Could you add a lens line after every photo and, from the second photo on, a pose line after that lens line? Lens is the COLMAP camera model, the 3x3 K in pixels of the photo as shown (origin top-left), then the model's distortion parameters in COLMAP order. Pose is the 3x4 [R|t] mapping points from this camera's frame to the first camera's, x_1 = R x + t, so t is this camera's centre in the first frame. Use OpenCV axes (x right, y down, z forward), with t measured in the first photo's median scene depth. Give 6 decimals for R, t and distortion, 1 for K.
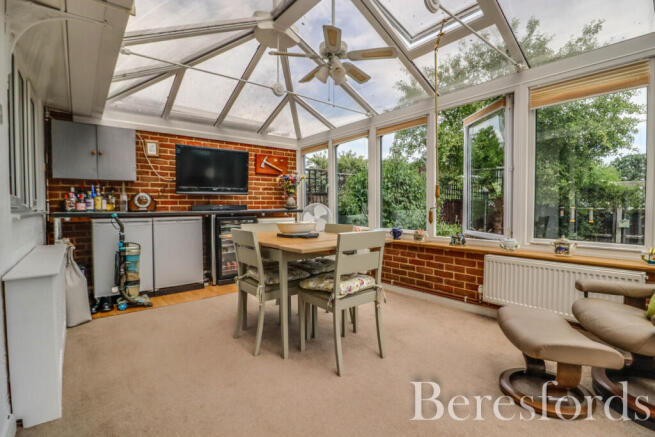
lens RADIAL K [[308.1, 0, 327.9], [0, 308.1, 217.2], [0, 0, 1]] dist [-0.004086, -0.007416]
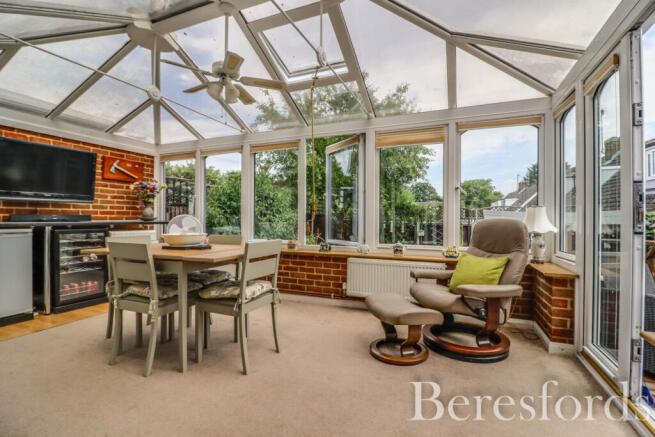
lens RADIAL K [[308.1, 0, 324.0], [0, 308.1, 218.6], [0, 0, 1]] dist [-0.004086, -0.007416]
pose [[0.885910, 0.011335, 0.463719, -0.142316], [0.005480, 0.999376, -0.034899, 0.003497], [-0.463825, 0.033458, 0.885295, -0.067109]]
